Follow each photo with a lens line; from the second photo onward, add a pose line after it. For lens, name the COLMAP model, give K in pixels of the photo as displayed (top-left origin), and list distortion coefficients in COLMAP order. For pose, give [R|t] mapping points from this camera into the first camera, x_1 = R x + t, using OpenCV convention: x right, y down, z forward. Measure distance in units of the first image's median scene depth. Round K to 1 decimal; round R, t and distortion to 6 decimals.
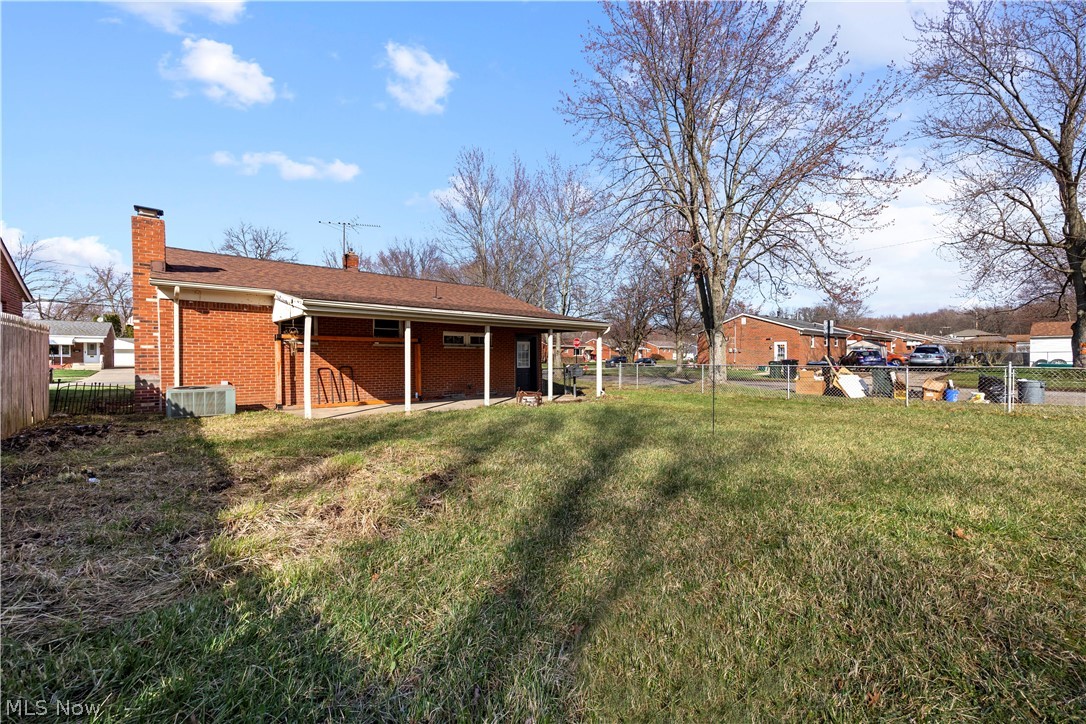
lens RADIAL K [[436.0, 0, 543.0], [0, 436.0, 362.0], [0, 0, 1]] dist [0.000833, -0.000024]
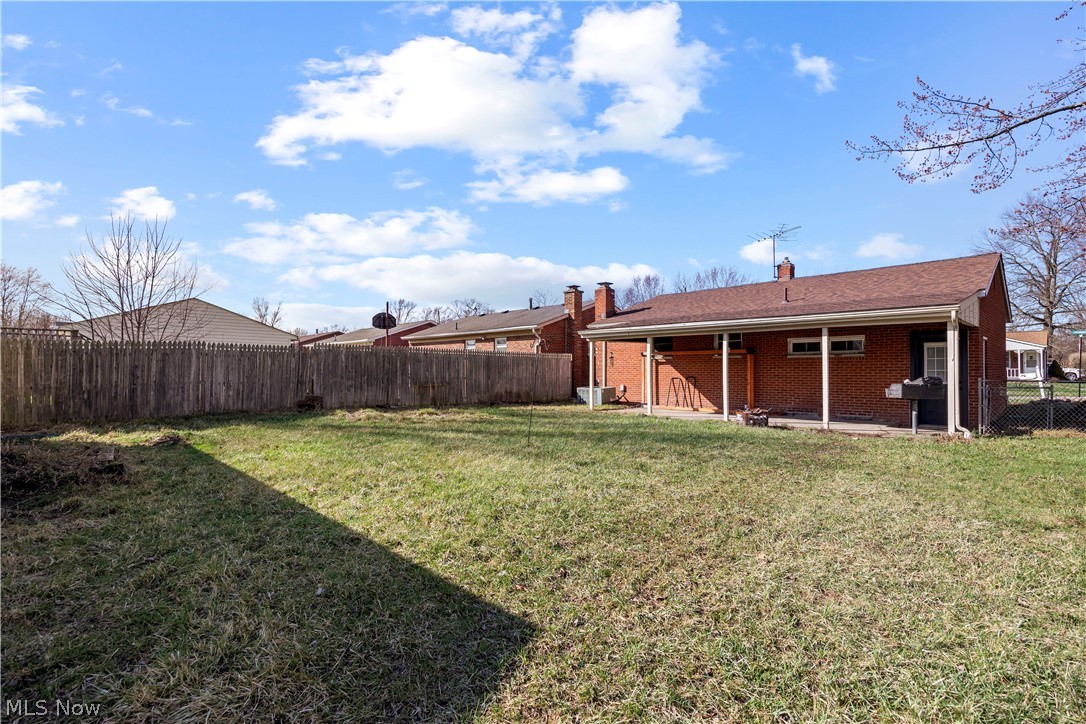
lens RADIAL K [[536.9, 0, 543.0], [0, 536.9, 362.0], [0, 0, 1]] dist [0.000040, -0.000008]
pose [[0.069978, -0.022063, -0.997305, 0.845252], [-0.010394, 0.999685, -0.022845, 0.006971], [0.997494, 0.011965, 0.069727, 0.454302]]
